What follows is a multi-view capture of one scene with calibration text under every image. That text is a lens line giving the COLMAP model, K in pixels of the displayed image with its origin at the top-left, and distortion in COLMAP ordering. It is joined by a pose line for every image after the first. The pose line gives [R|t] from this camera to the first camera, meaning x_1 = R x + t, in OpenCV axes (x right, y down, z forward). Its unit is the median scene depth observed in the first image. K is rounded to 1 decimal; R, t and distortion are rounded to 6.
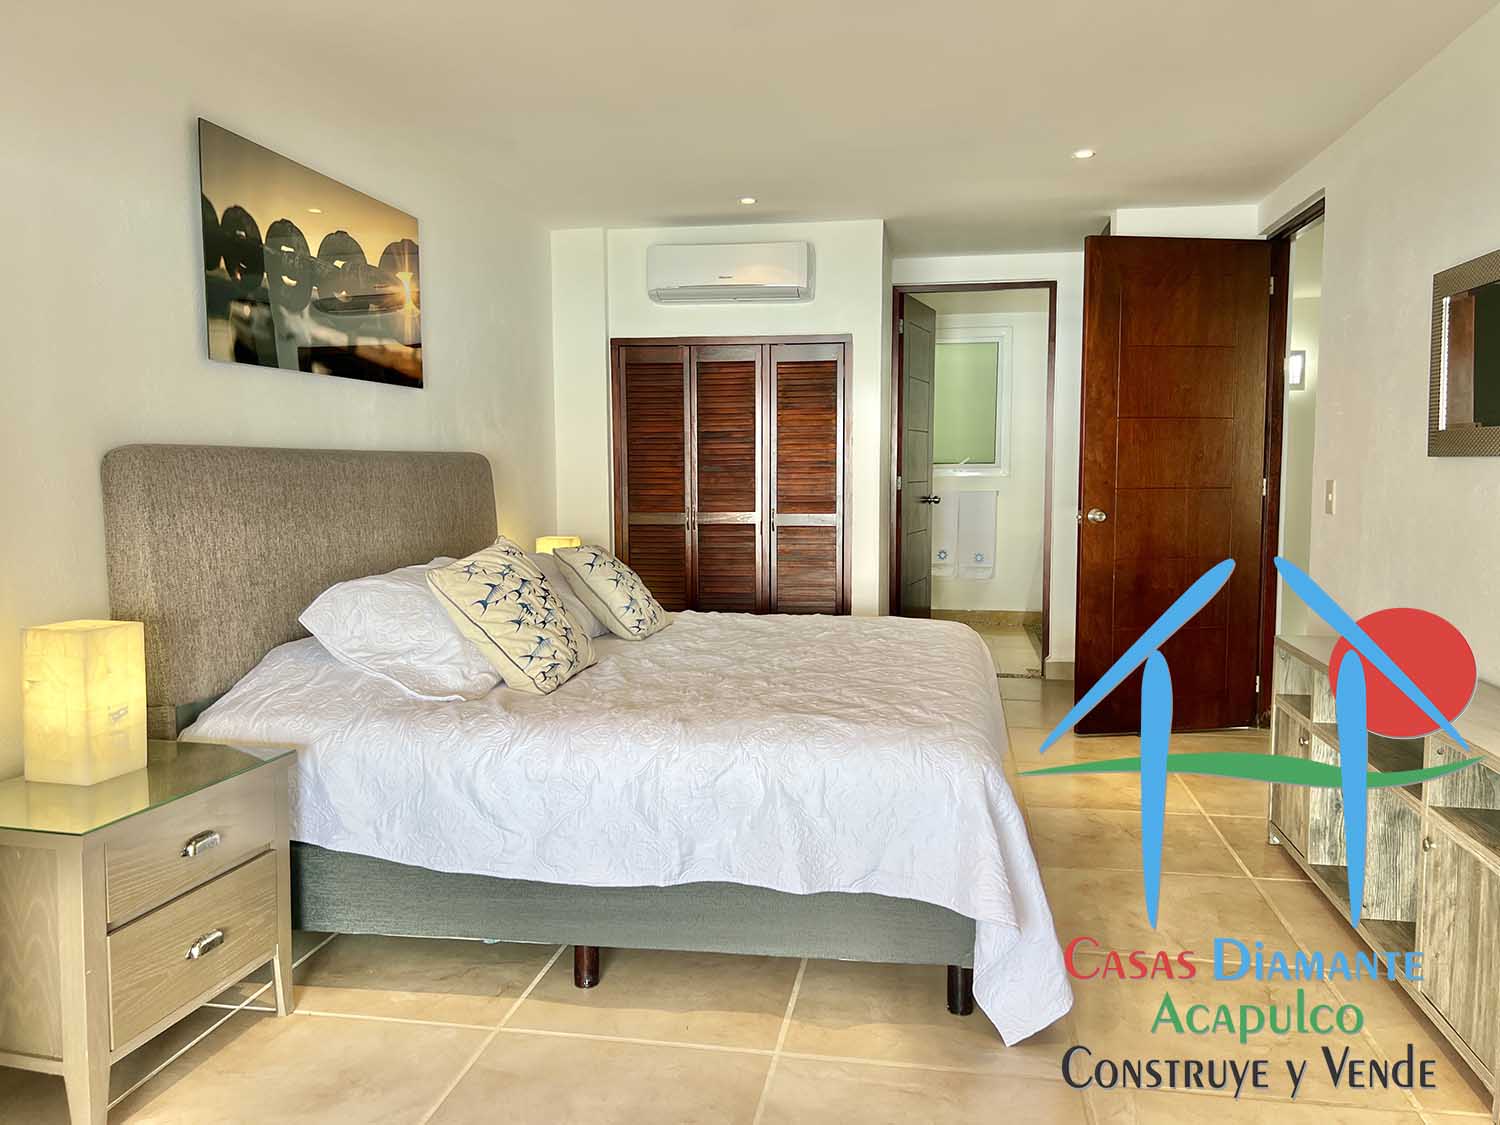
lens RADIAL K [[1130.0, 0, 756.7], [0, 1130.0, 559.1], [0, 0, 1]] dist [0.065170, -0.065230]
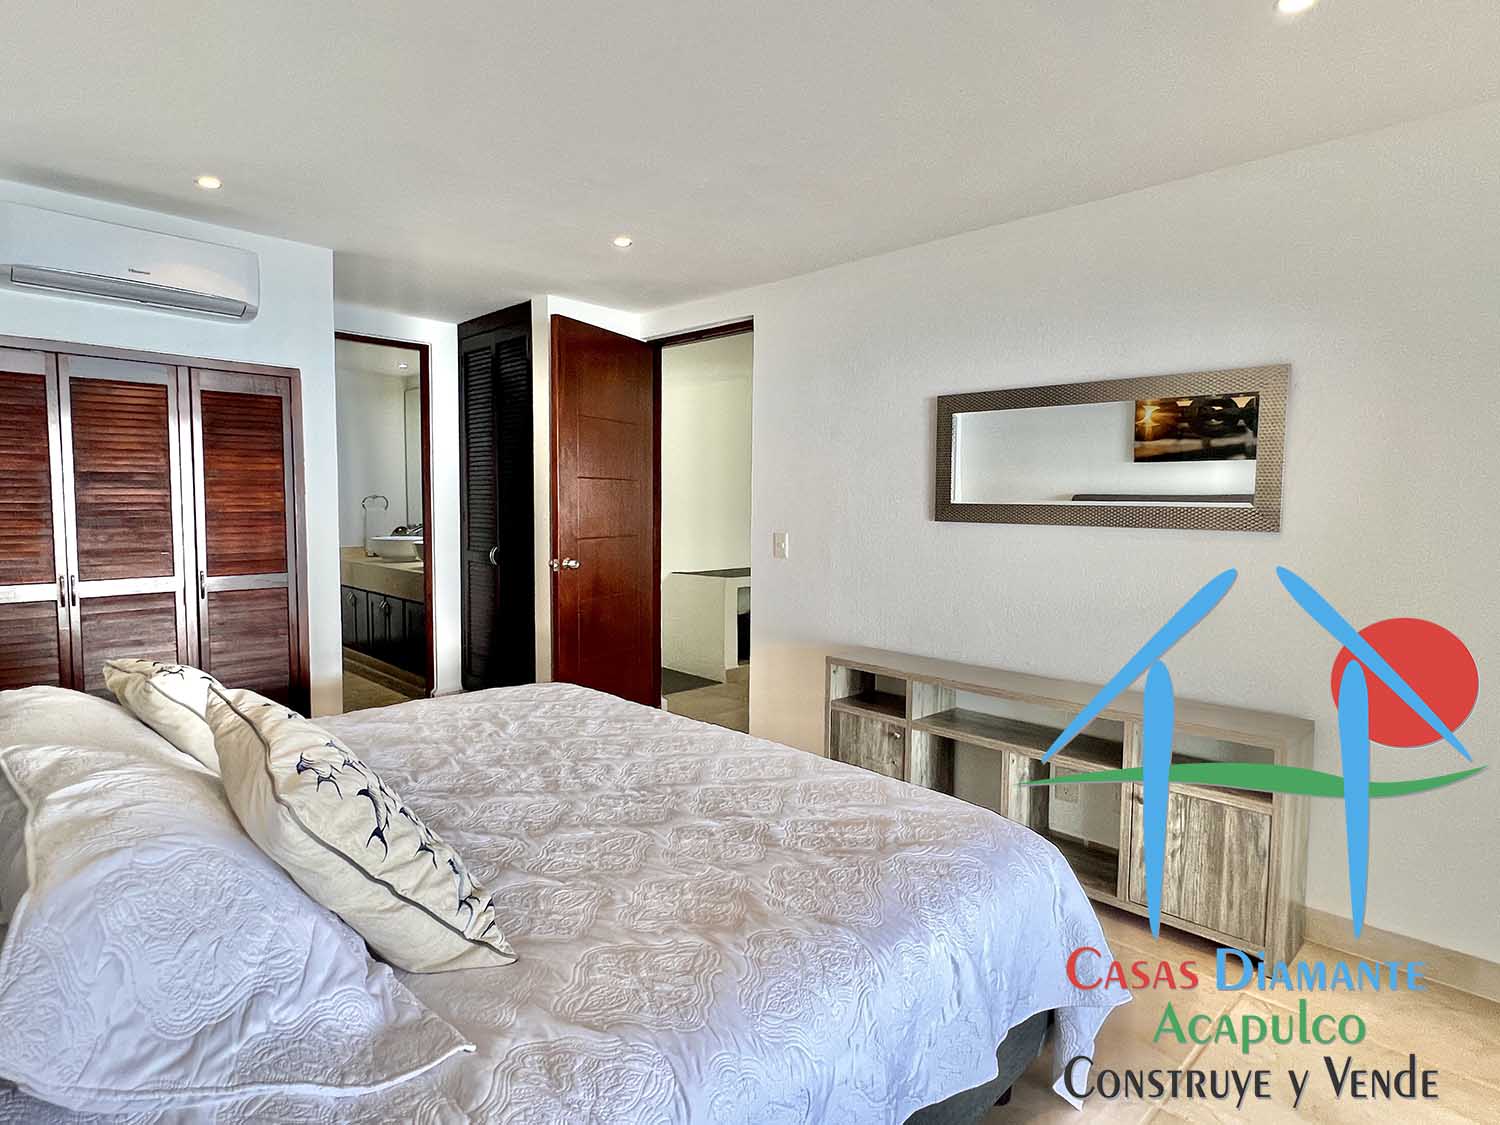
lens RADIAL K [[822.4, 0, 747.2], [0, 822.4, 556.1], [0, 0, 1]] dist [0.005045, -0.000968]
pose [[0.585905, -0.045713, 0.809090, -0.233338], [0.053898, 0.998395, 0.017378, -0.044665], [-0.808586, 0.033427, 0.587428, 0.341374]]
